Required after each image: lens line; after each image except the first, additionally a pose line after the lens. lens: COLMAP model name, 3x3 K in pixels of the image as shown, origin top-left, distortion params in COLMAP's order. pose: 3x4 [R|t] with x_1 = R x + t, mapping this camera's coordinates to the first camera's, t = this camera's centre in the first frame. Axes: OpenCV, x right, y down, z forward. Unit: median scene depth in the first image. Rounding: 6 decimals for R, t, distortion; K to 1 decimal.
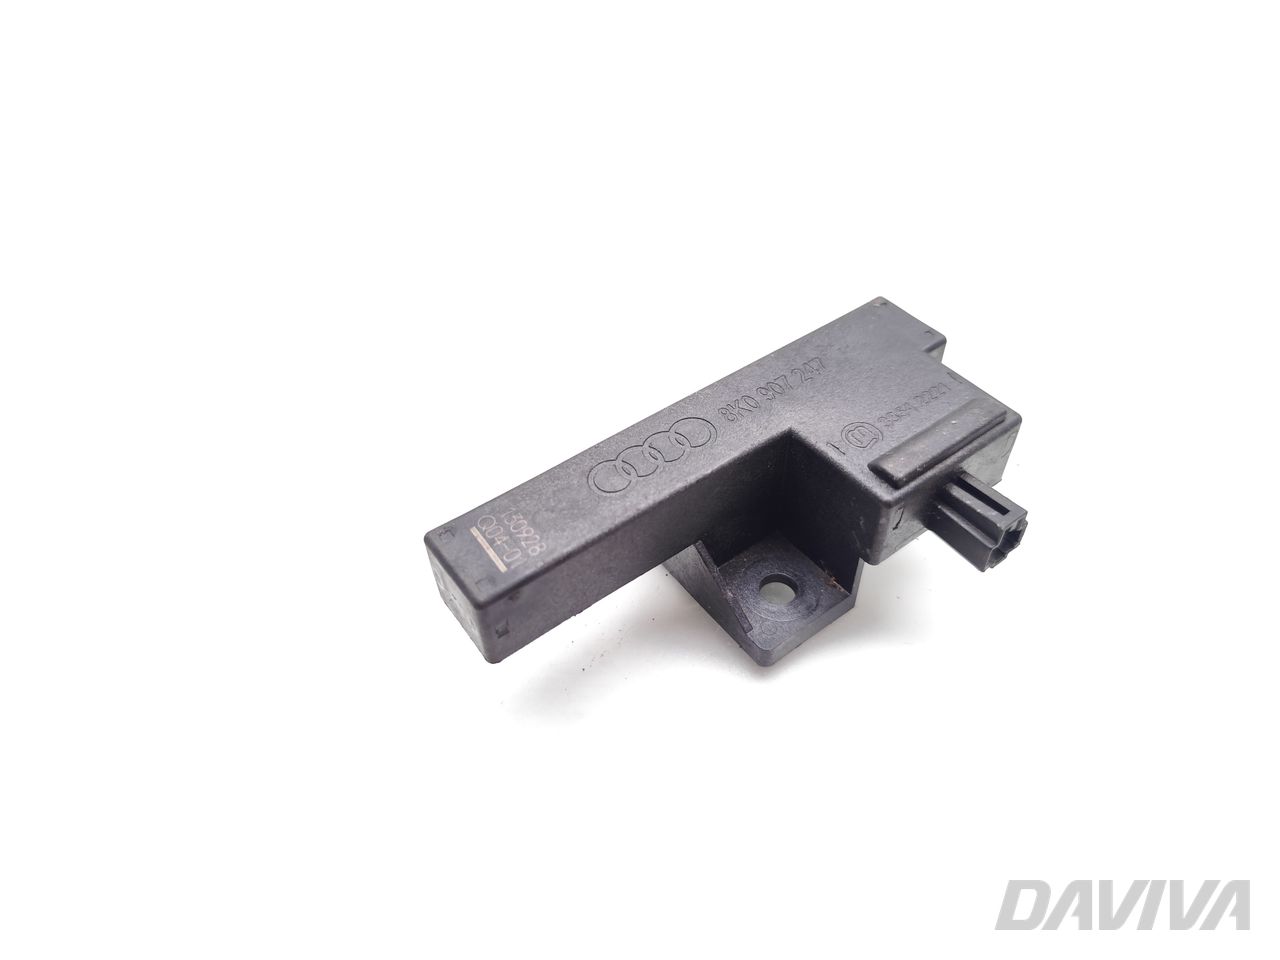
lens RADIAL K [[870.5, 0, 640.0], [0, 870.5, 480.0], [0, 0, 1]] dist [-0.000052, 0.000005]
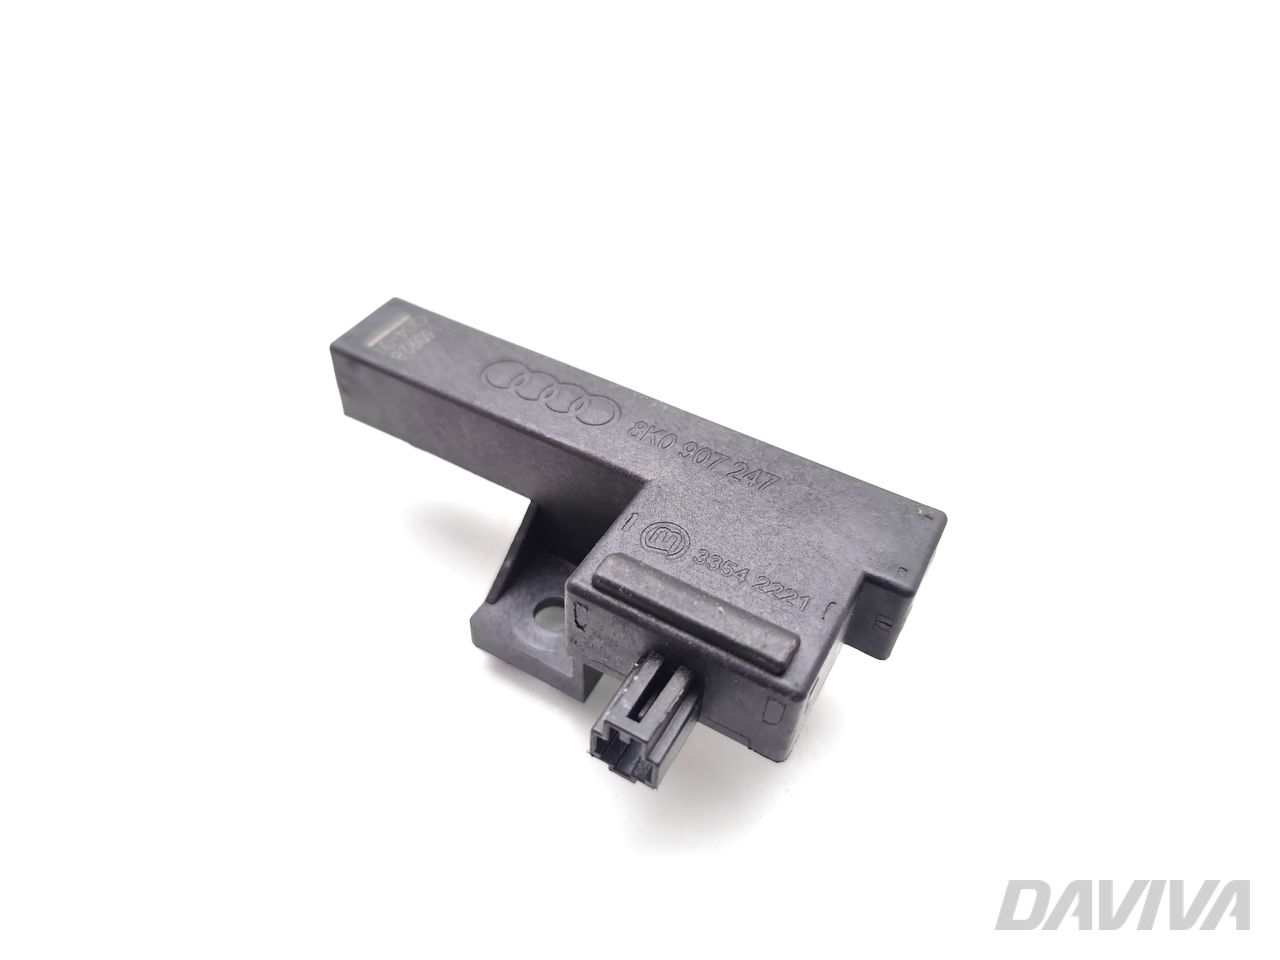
lens RADIAL K [[870.5, 0, 640.0], [0, 870.5, 480.0], [0, 0, 1]] dist [-0.000052, 0.000005]
pose [[0.426564, 0.723287, -0.543047, 0.687212], [-0.675654, 0.653975, 0.340306, -0.380195], [0.601278, 0.221749, 0.767654, 0.270736]]
